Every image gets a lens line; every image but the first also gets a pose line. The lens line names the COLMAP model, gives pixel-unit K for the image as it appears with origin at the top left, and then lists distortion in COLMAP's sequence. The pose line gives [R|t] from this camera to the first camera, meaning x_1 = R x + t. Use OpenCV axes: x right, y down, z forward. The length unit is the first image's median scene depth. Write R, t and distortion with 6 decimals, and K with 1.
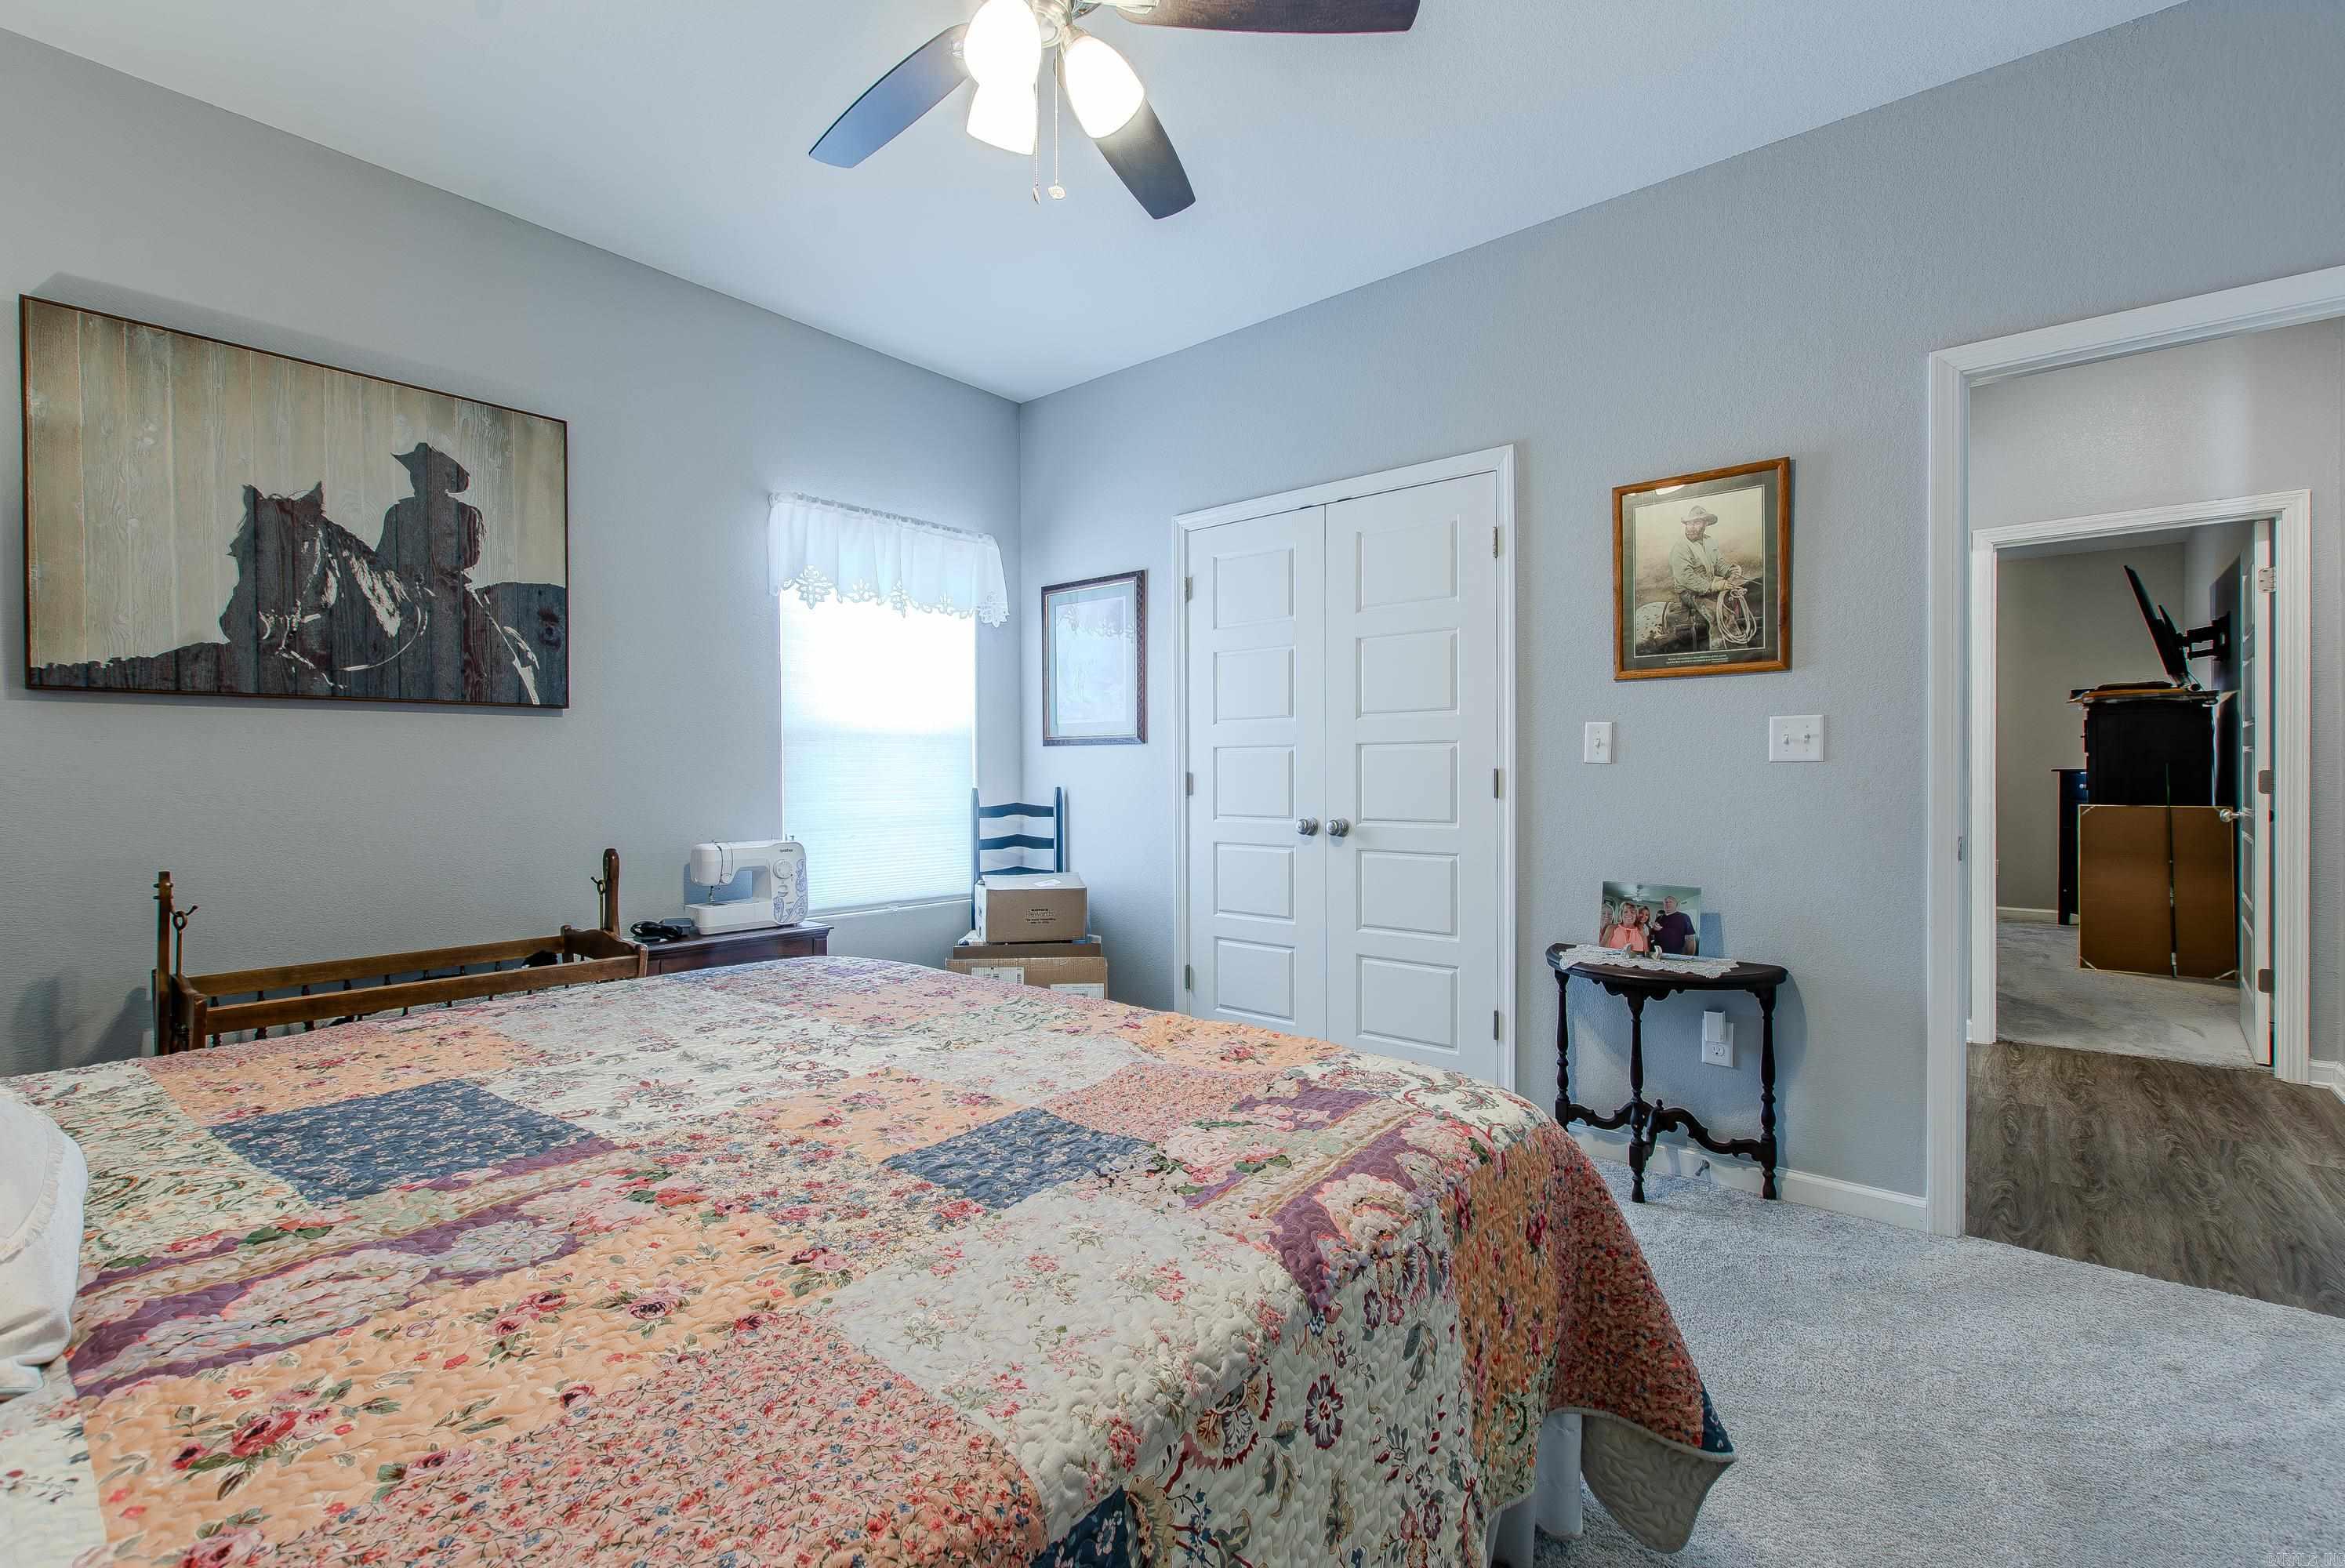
lens RADIAL K [[1016.7, 0, 1188.8], [0, 1016.7, 780.6], [0, 0, 1]] dist [0.003171, -0.000411]
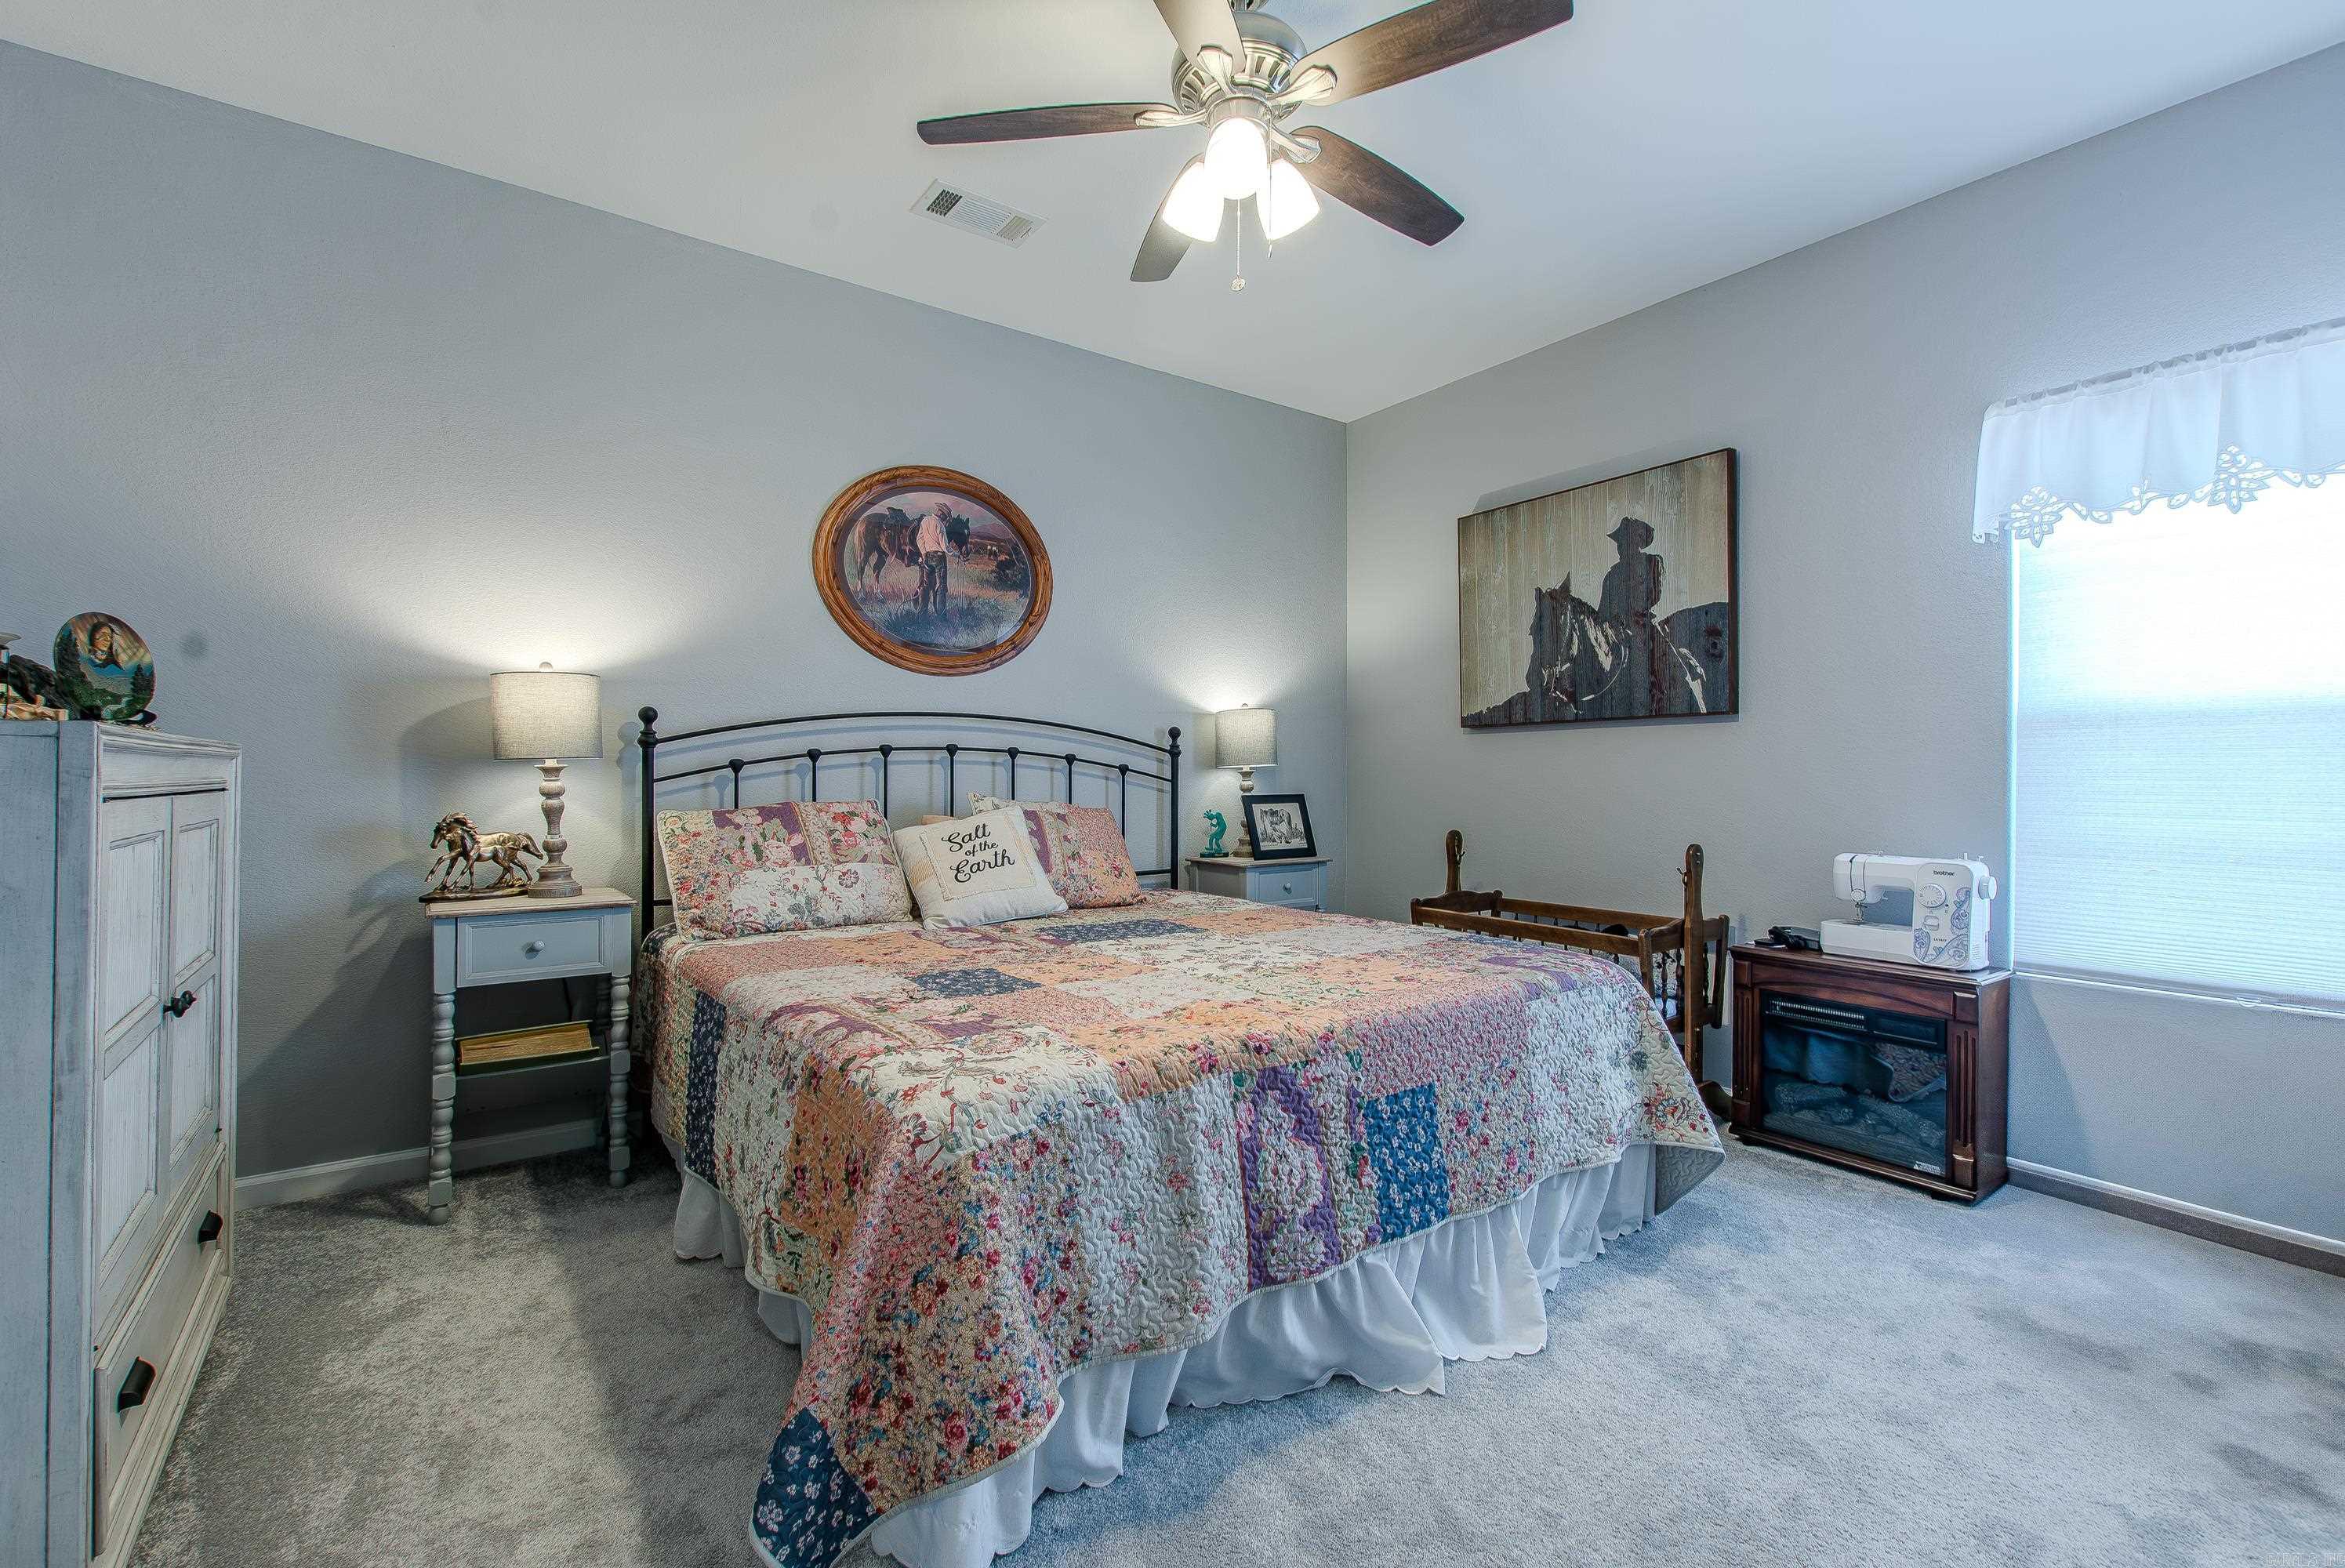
lens RADIAL K [[1016.7, 0, 1188.8], [0, 1016.7, 780.6], [0, 0, 1]] dist [0.003171, -0.000411]
pose [[-0.237686, -0.002497, -0.971339, 0.620616], [-0.017124, 0.999852, 0.001620, 0.008032], [0.971191, 0.017018, -0.237694, 0.769051]]
